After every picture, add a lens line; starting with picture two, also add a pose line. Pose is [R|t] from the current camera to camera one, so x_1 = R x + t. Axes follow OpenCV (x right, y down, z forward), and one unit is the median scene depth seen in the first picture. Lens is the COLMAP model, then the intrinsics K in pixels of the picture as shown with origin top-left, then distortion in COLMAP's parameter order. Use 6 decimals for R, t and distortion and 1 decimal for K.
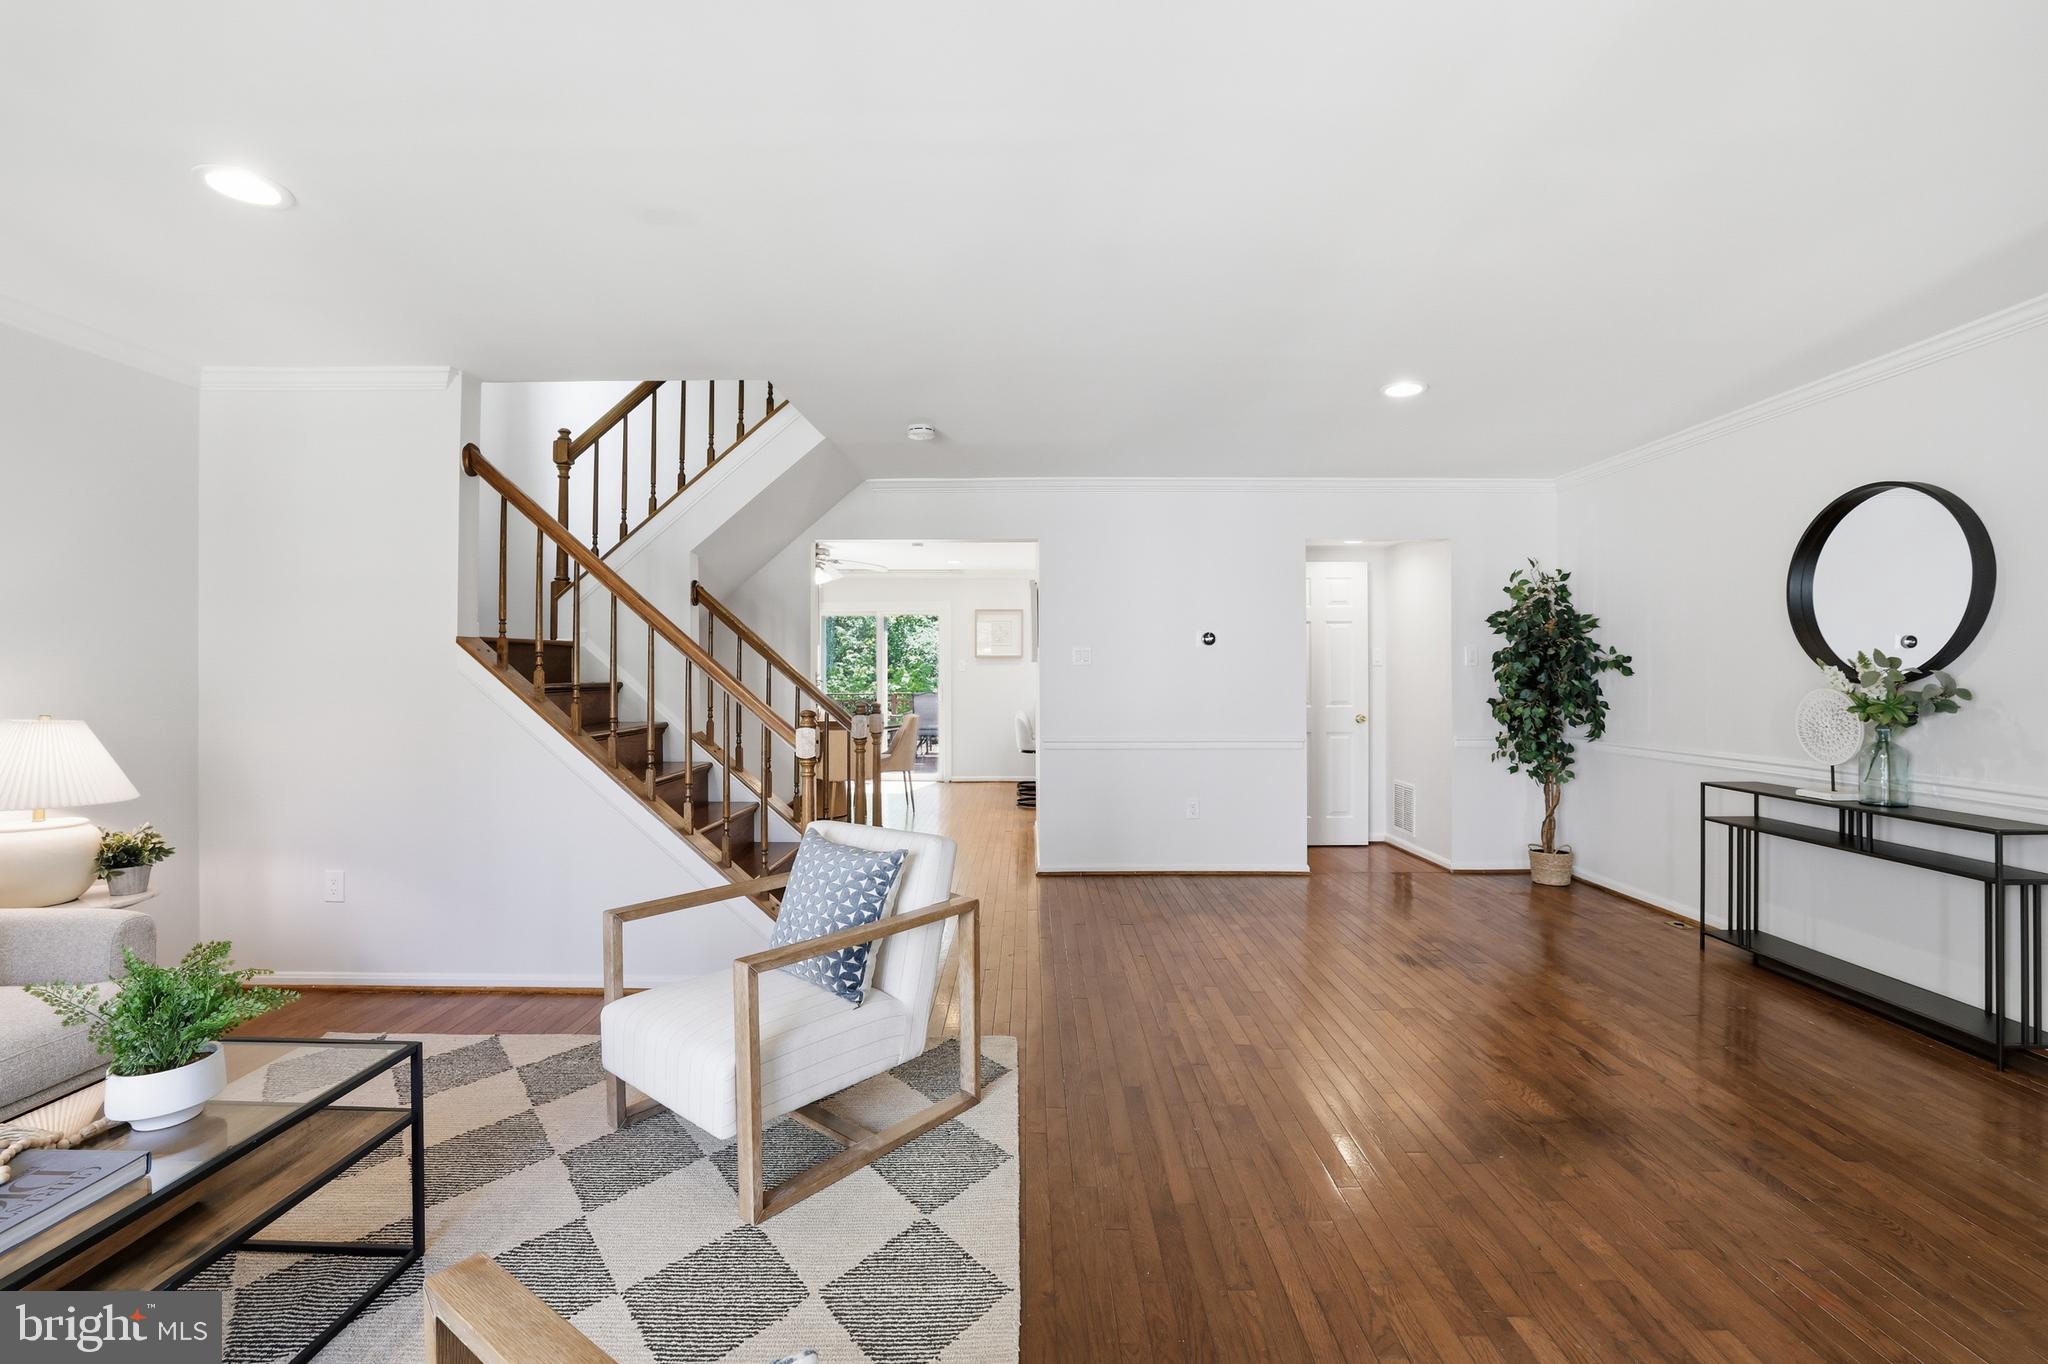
lens RADIAL K [[882.0, 0, 1024.0], [0, 882.0, 682.0], [0, 0, 1]] dist [-0.033466, 0.011929]
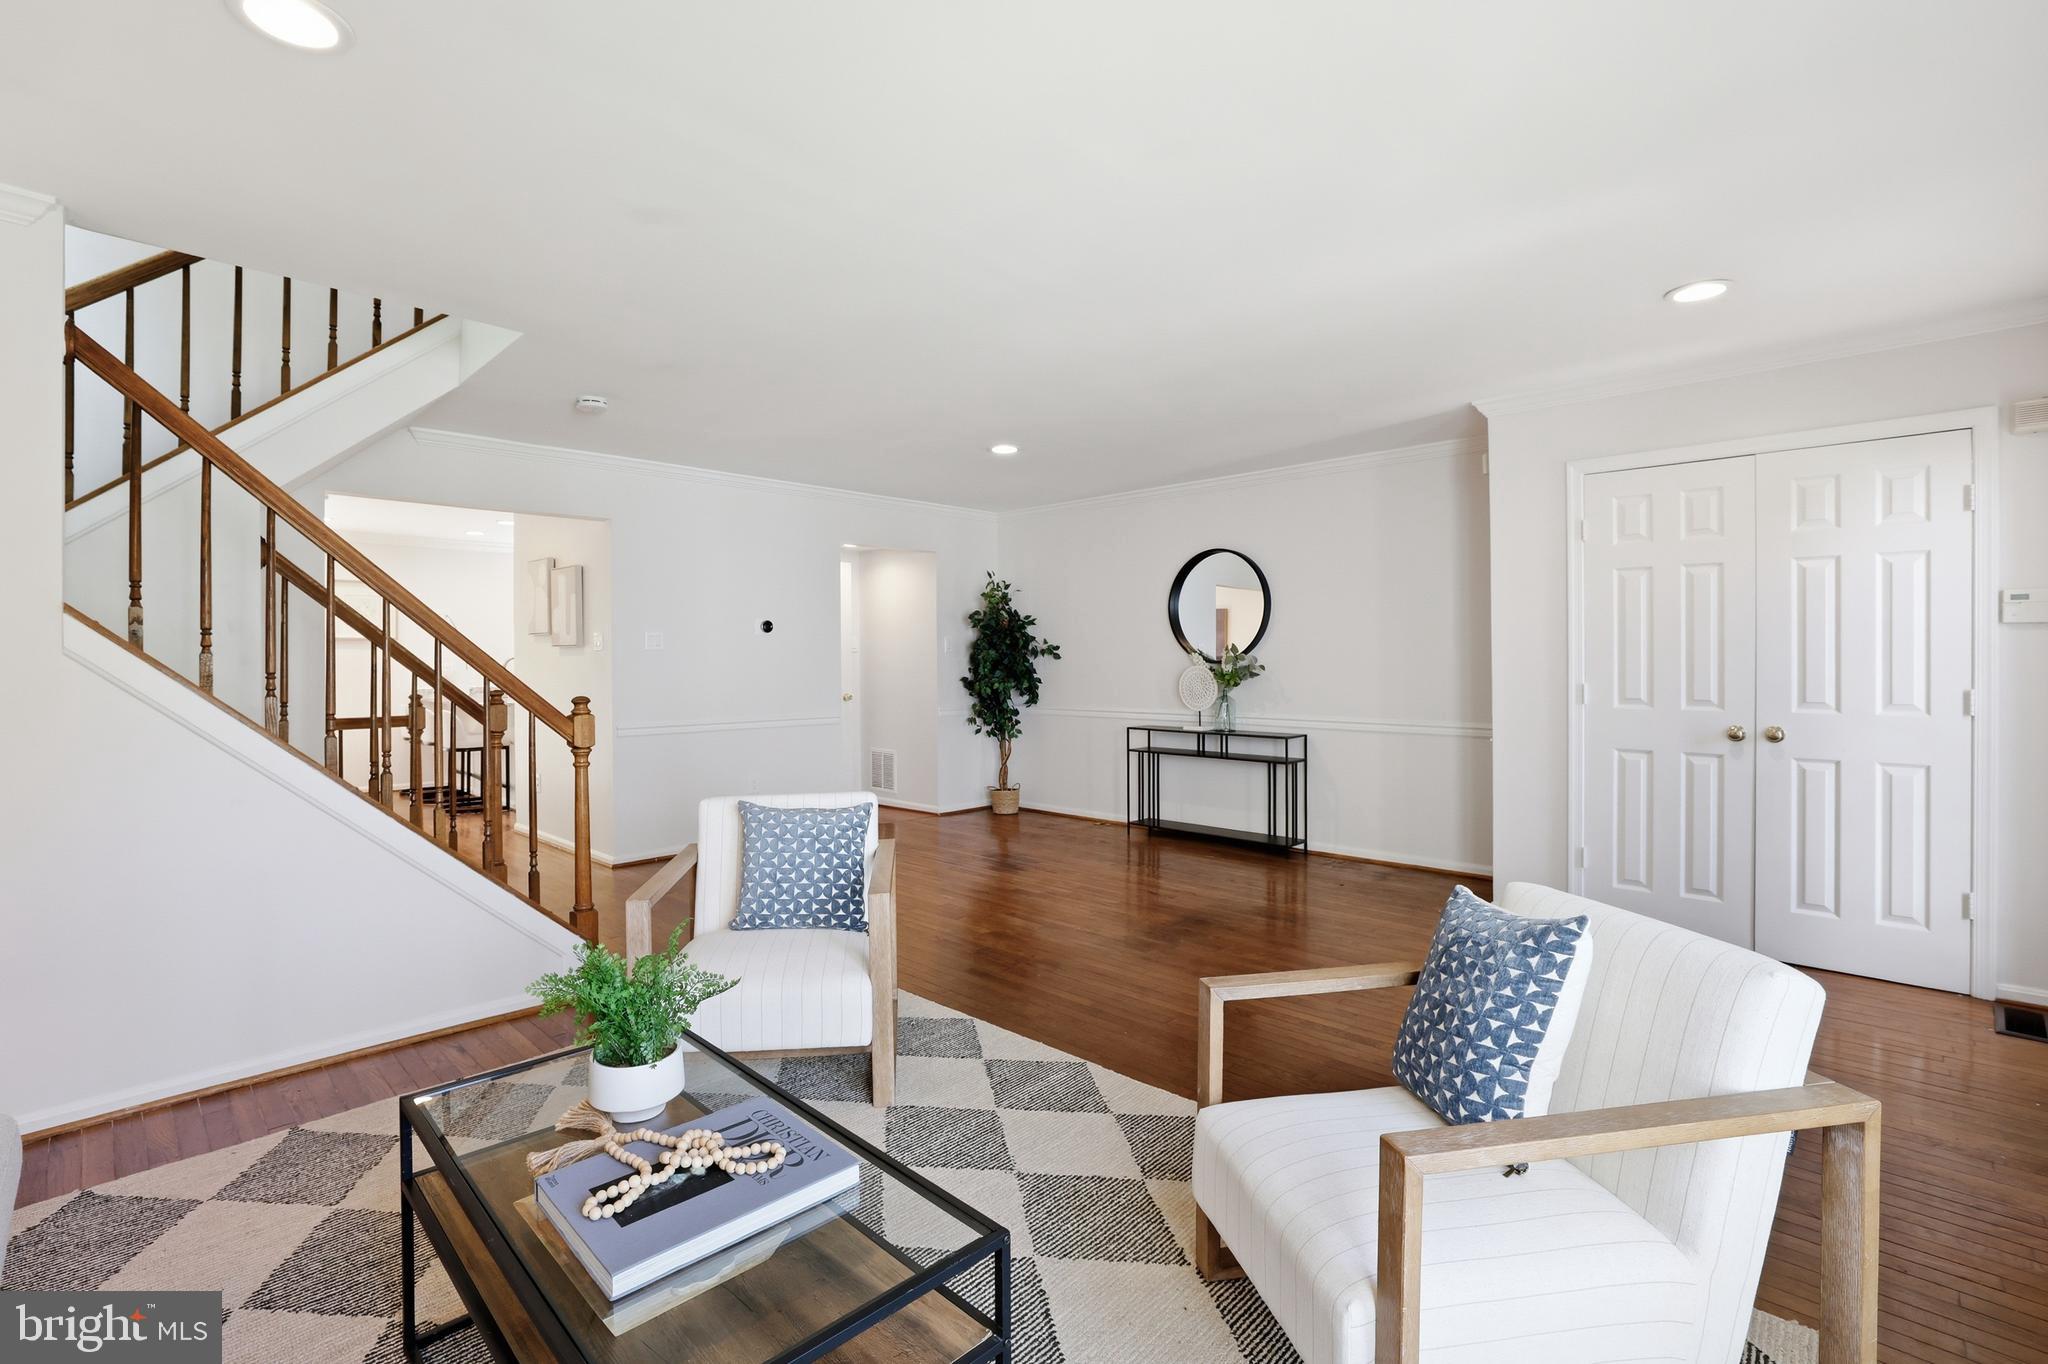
lens RADIAL K [[923.7, 0, 1006.3], [0, 923.7, 668.3], [0, 0, 1]] dist [-0.018717, 0.012195]
pose [[0.704660, -0.009001, 0.709488, -0.485275], [0.010477, 0.999943, 0.002281, 0.003330], [-0.709468, 0.005826, 0.704714, -0.013045]]
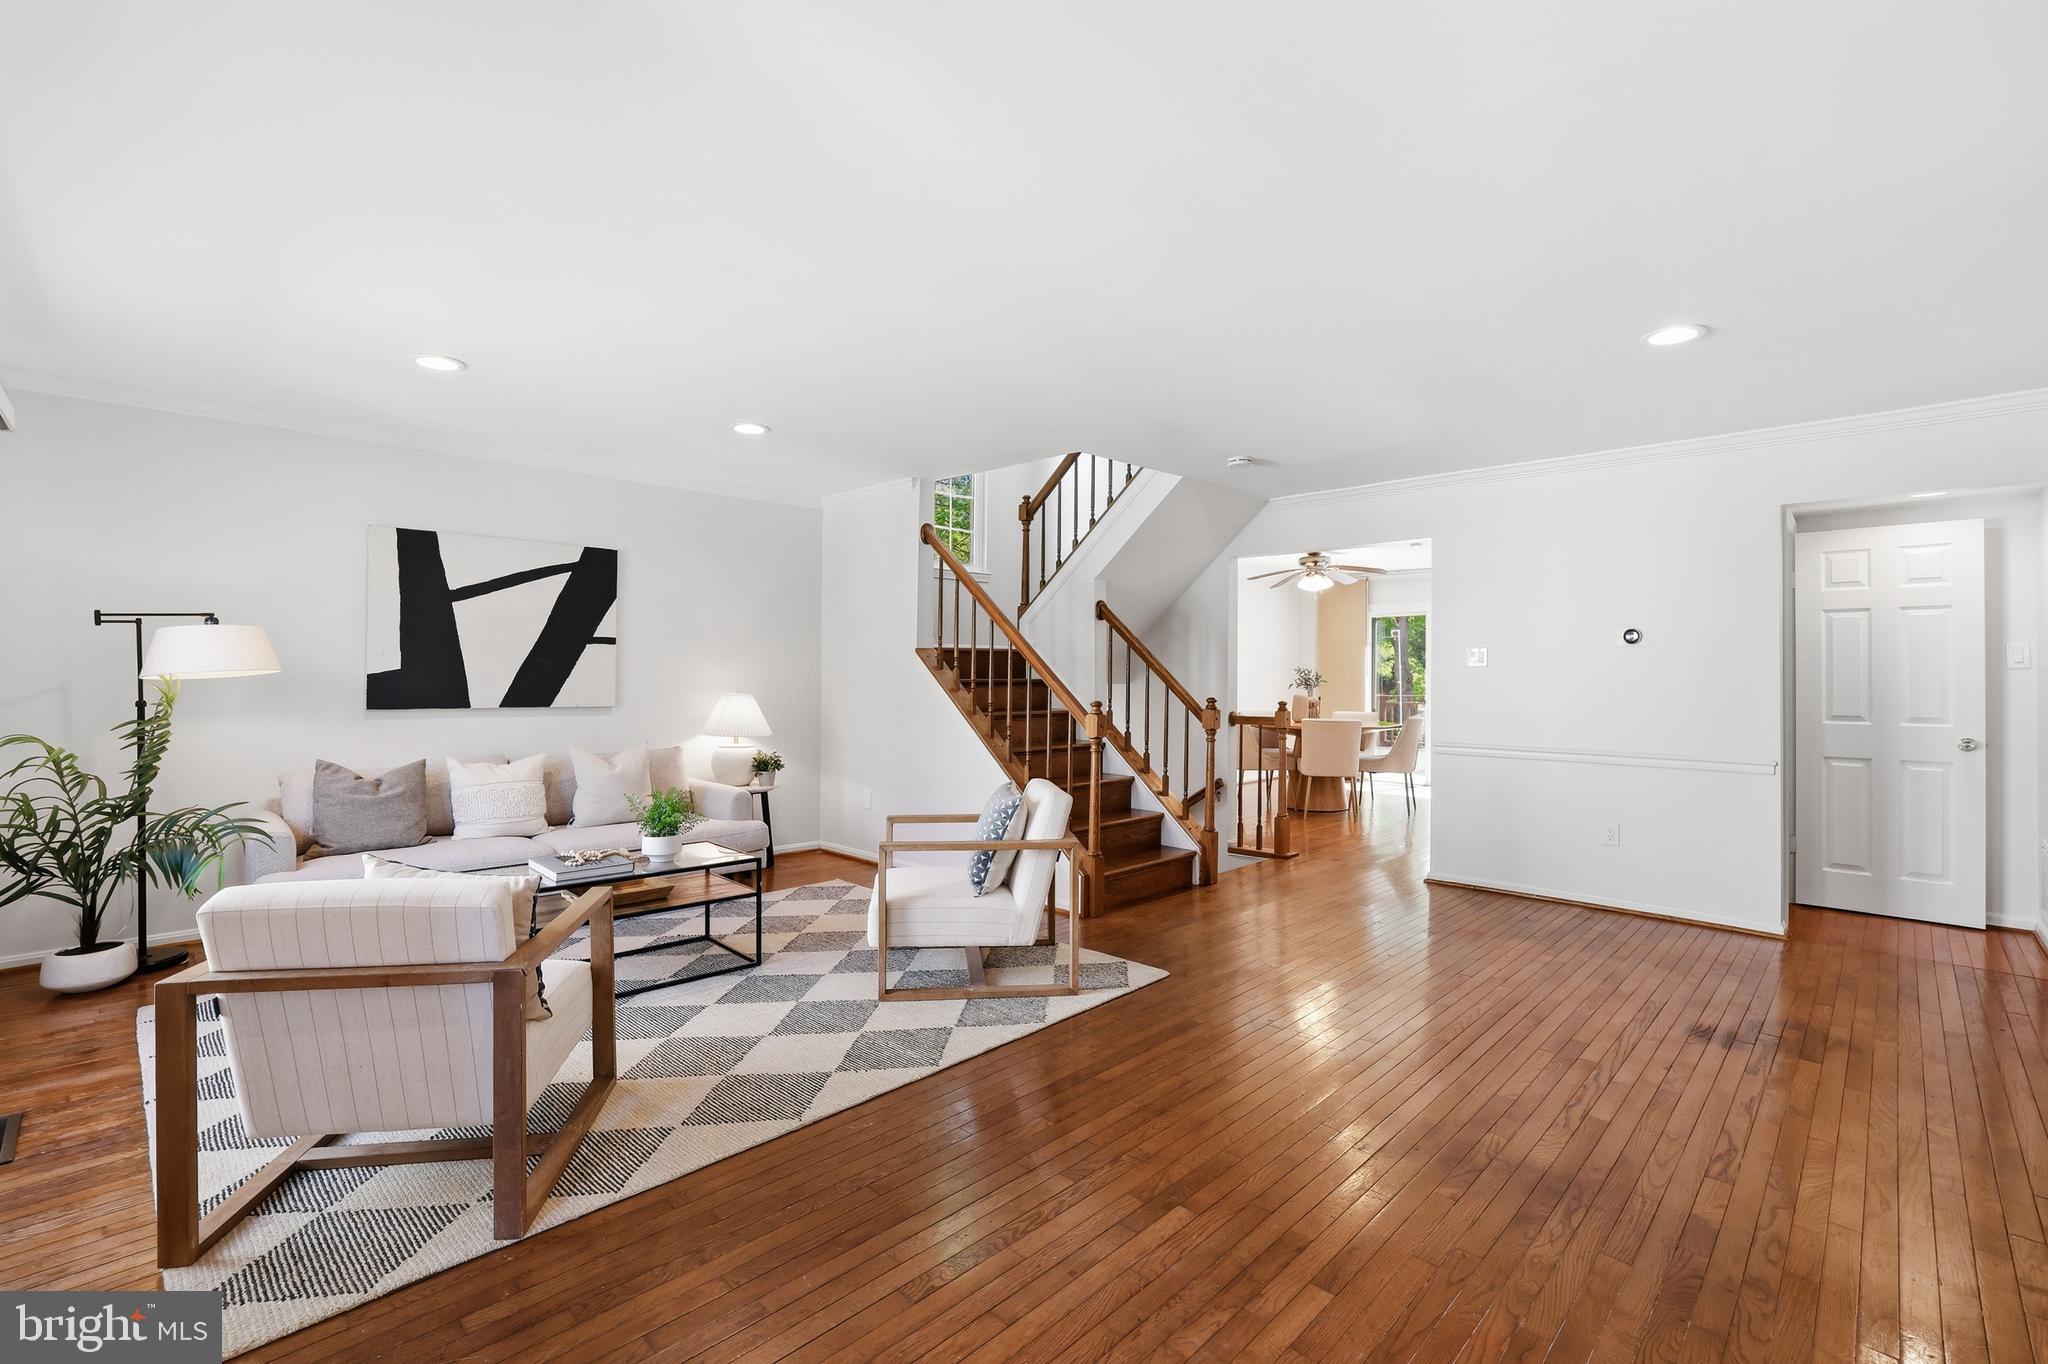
lens RADIAL K [[882.0, 0, 1024.0], [0, 882.0, 682.0], [0, 0, 1]] dist [-0.033466, 0.011929]
pose [[0.723615, 0.014284, -0.690056, 0.458818], [-0.014325, 0.999881, 0.005676, -0.001408], [0.690055, 0.005778, 0.723734, -0.015198]]
